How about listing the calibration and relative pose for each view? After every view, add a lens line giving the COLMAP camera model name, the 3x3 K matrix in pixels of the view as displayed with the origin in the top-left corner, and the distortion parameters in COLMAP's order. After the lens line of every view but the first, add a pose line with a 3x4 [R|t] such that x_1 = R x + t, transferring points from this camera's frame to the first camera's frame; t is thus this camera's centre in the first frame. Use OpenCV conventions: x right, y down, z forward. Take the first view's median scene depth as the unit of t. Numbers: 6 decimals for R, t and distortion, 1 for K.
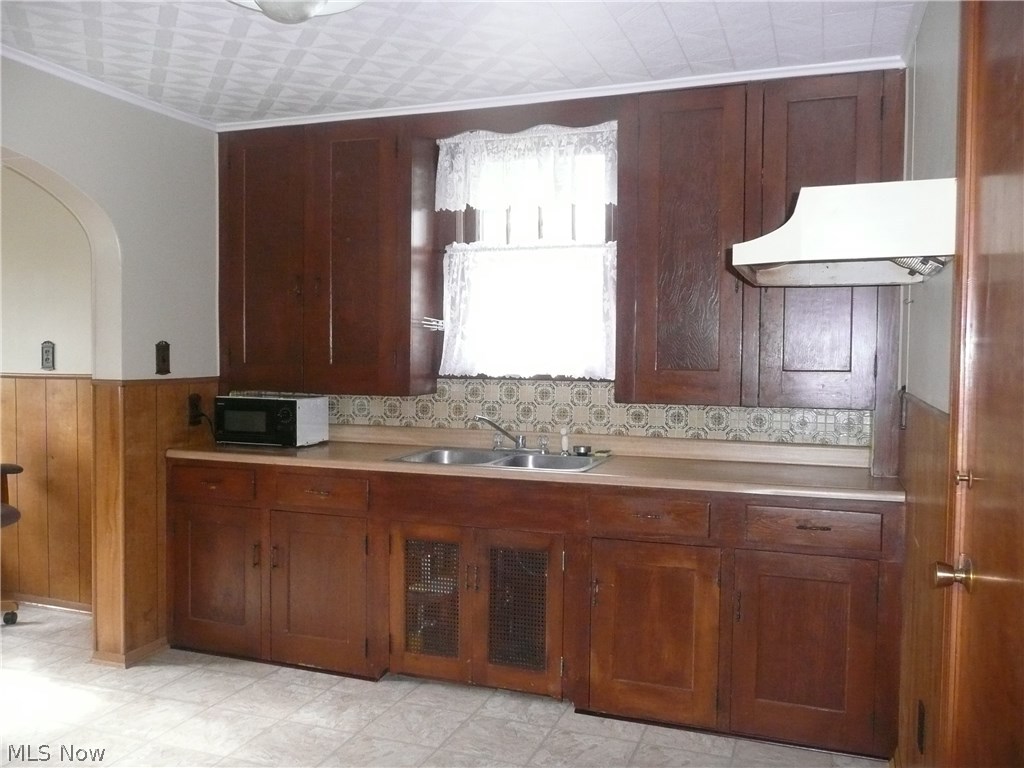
lens RADIAL K [[855.8, 0, 496.0], [0, 855.8, 382.0], [0, 0, 1]] dist [-0.018729, 0.003088]
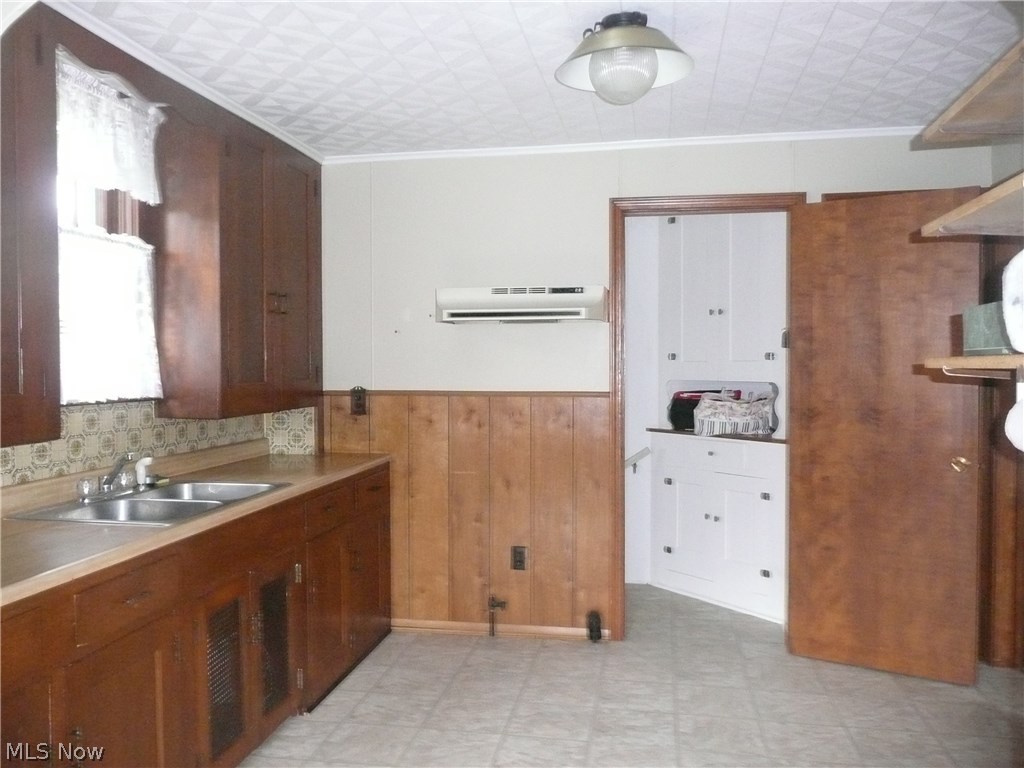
lens RADIAL K [[855.8, 0, 496.0], [0, 855.8, 382.0], [0, 0, 1]] dist [-0.018729, 0.003088]
pose [[-0.167368, -0.022948, 0.985627, -0.801544], [0.044339, 0.998542, 0.030778, -0.031356], [-0.984897, 0.048853, -0.166106, 0.779945]]
